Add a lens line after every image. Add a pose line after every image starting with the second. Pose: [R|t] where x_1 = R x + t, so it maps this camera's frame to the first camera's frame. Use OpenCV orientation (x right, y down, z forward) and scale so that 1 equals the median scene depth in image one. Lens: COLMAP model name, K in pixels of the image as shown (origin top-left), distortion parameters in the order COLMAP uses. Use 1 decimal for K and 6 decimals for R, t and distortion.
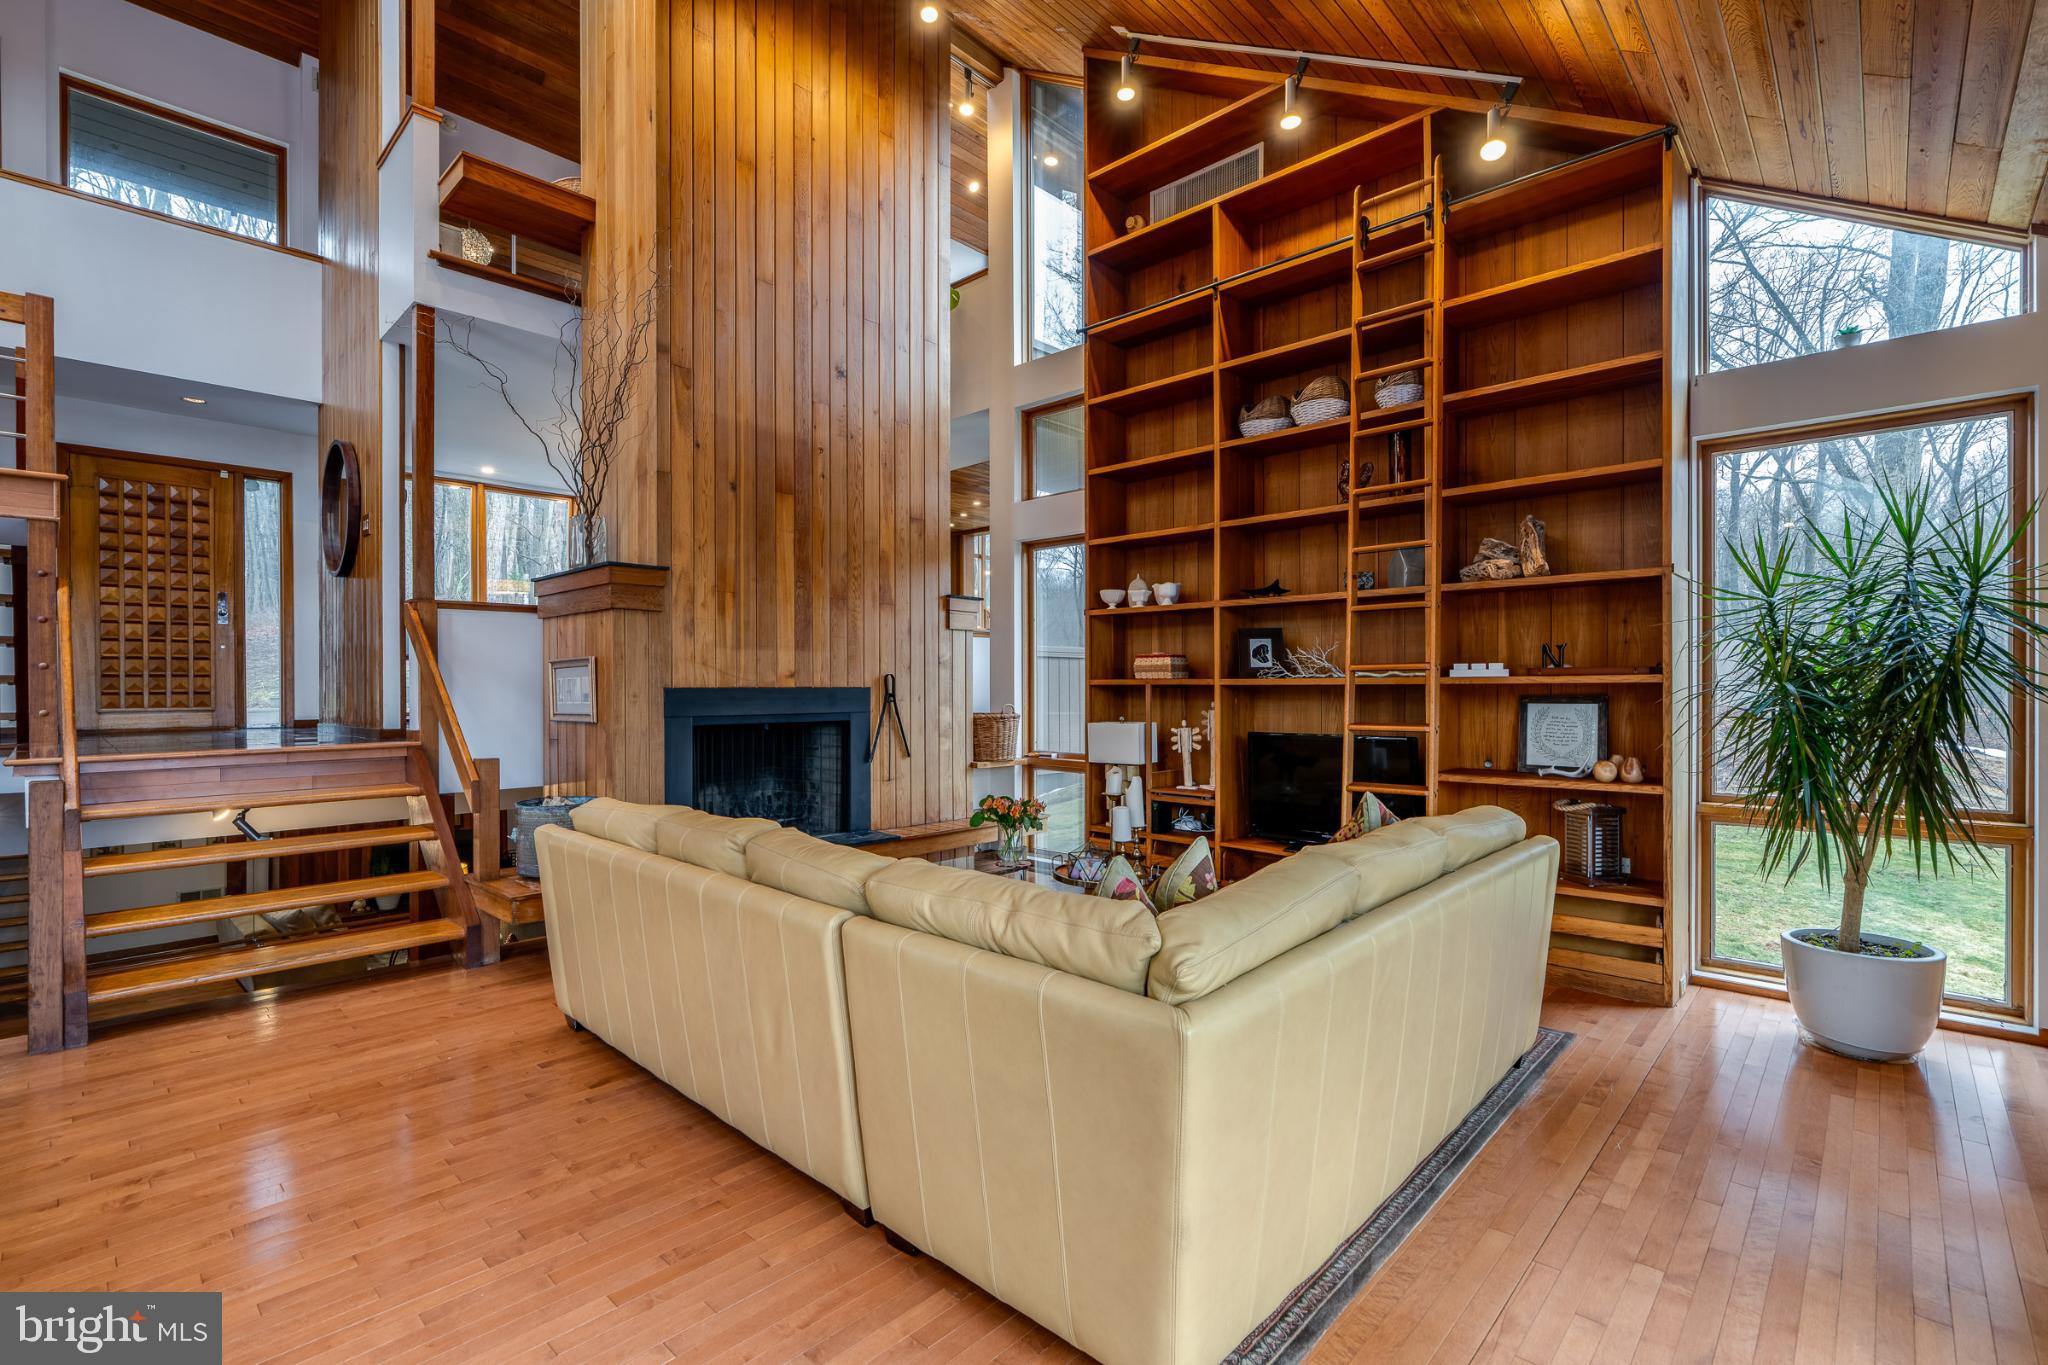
lens RADIAL K [[924.4, 0, 1019.6], [0, 924.4, 686.9], [0, 0, 1]] dist [-0.003060, 0.001113]
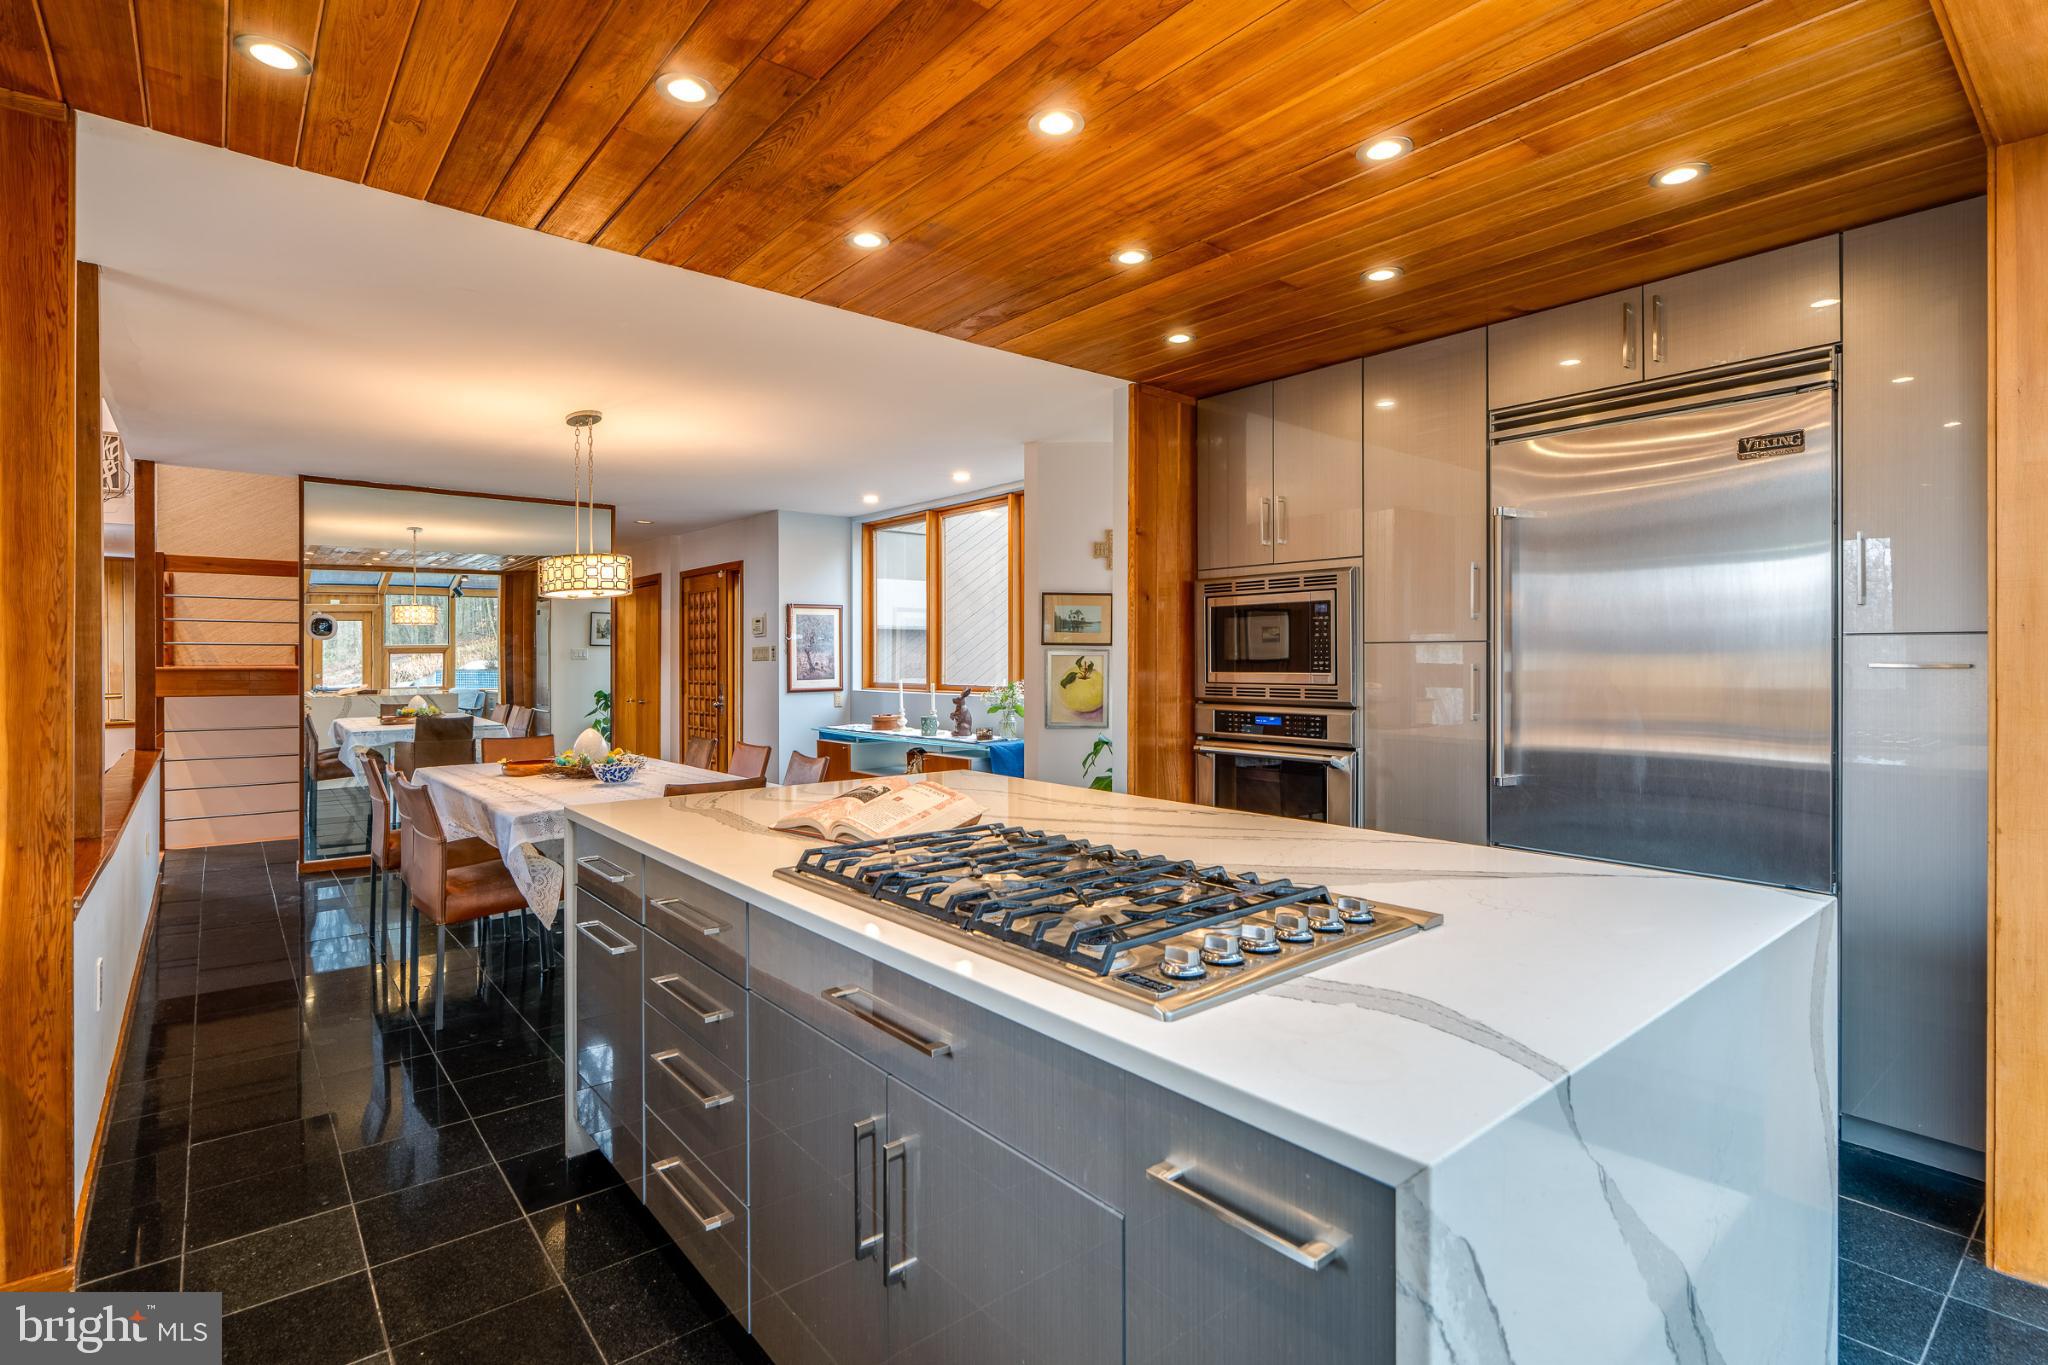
lens RADIAL K [[980.0, 0, 1021.3], [0, 980.0, 659.6], [0, 0, 1]] dist [0.002443, 0.001026]
pose [[-0.125961, 0.005805, -0.992018, 0.286836], [0.001602, 0.999983, 0.005649, -0.185231], [0.992034, -0.000878, -0.125968, 1.995394]]
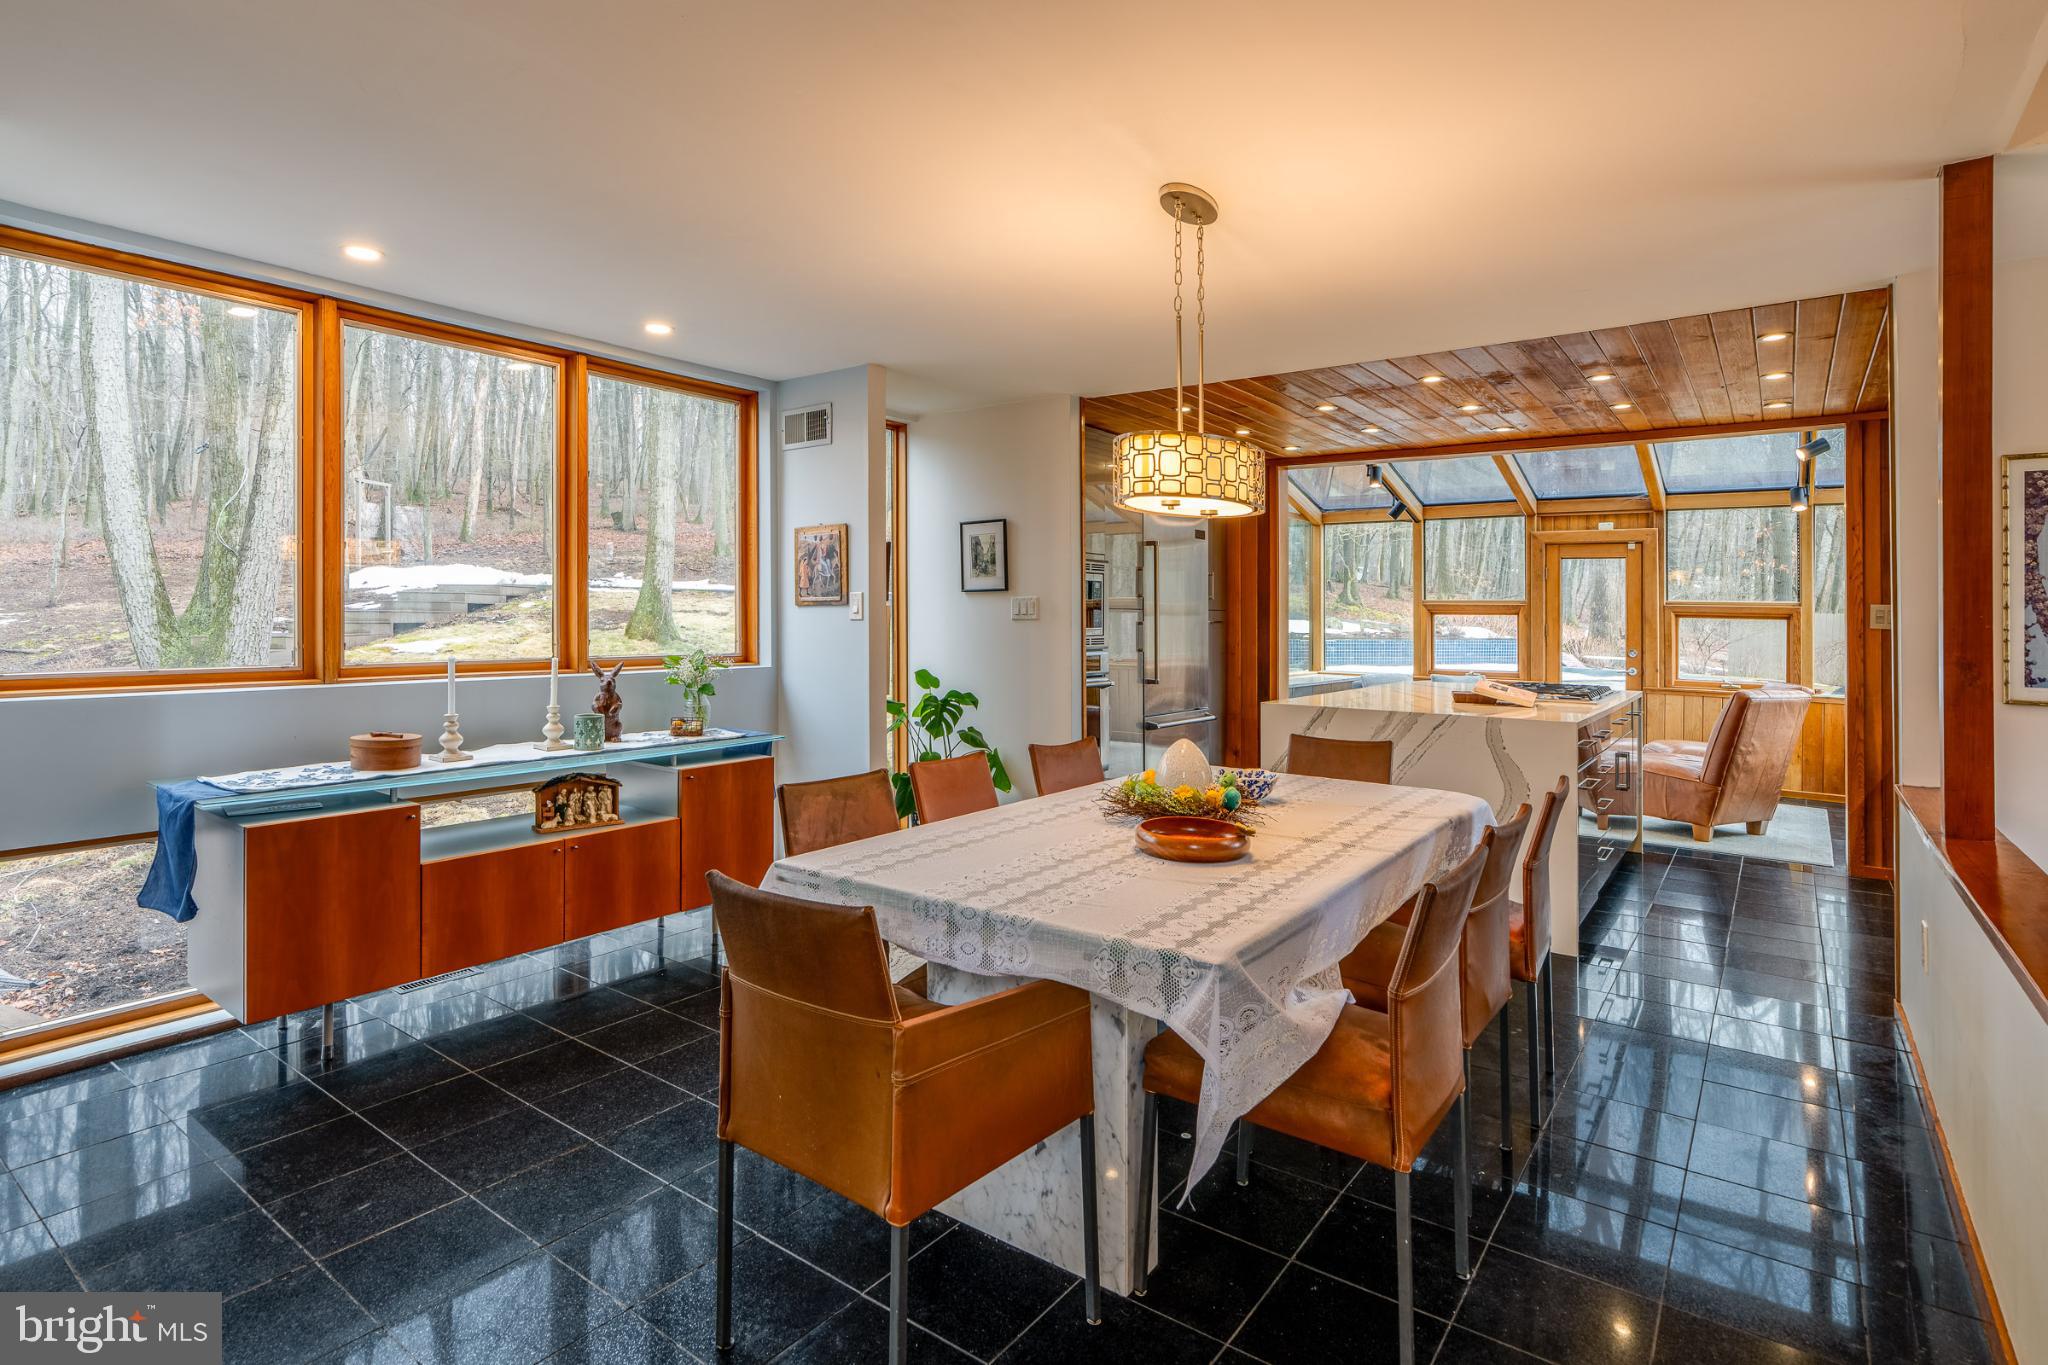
lens RADIAL K [[1036.3, 0, 1003.3], [0, 1036.3, 608.8], [0, 0, 1]] dist [-0.003893, -0.000370]
pose [[0.993499, 0.013903, 0.112989, -0.649706], [-0.013183, 0.999888, -0.007115, -0.182839], [-0.113075, 0.005580, 0.993571, 1.019625]]
